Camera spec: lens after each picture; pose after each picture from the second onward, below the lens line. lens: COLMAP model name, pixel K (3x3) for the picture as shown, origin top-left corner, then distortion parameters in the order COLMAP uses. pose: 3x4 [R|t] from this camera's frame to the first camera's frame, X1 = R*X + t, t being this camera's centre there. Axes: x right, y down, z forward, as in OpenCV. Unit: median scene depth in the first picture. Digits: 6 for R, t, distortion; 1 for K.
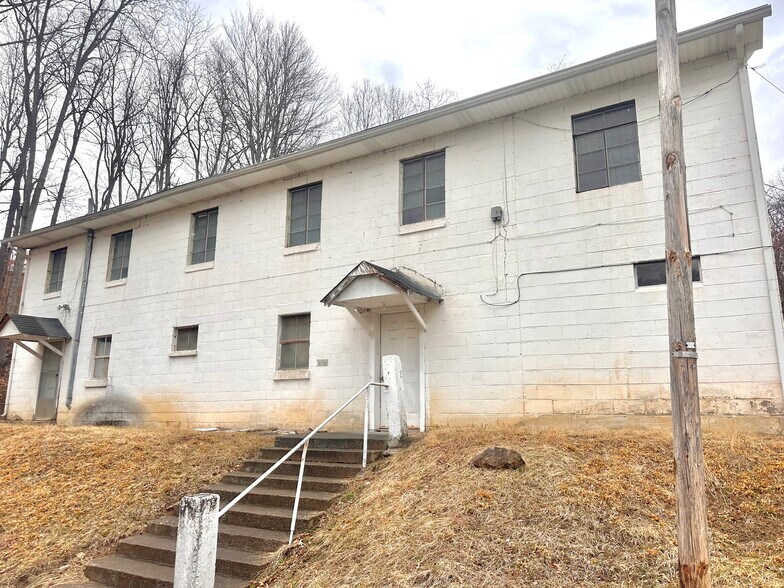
lens RADIAL K [[557.5, 0, 388.5], [0, 557.5, 298.7], [0, 0, 1]] dist [0.073129, -0.080772]
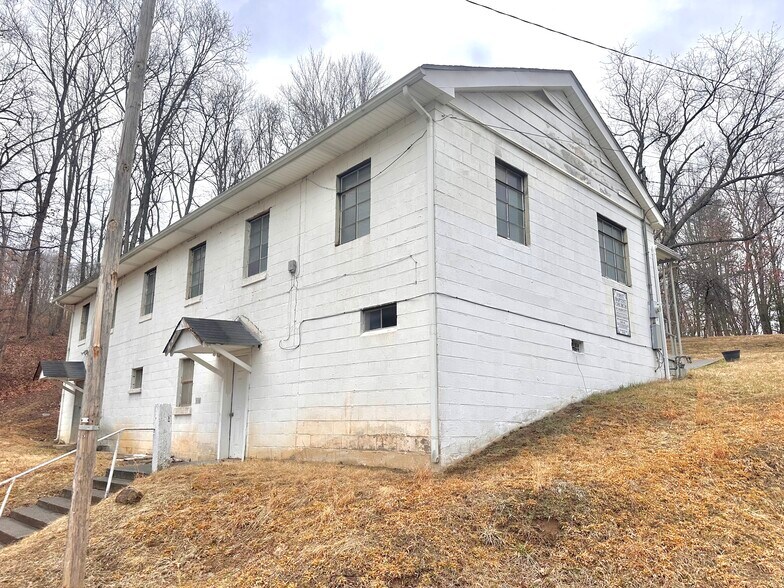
lens RADIAL K [[557.5, 0, 394.5], [0, 557.5, 298.7], [0, 0, 1]] dist [0.073129, -0.080772]
pose [[0.963514, -0.074059, -0.257208, 0.696361], [0.071961, 0.997253, -0.017575, -0.054484], [0.257803, -0.001575, 0.966196, -0.034700]]
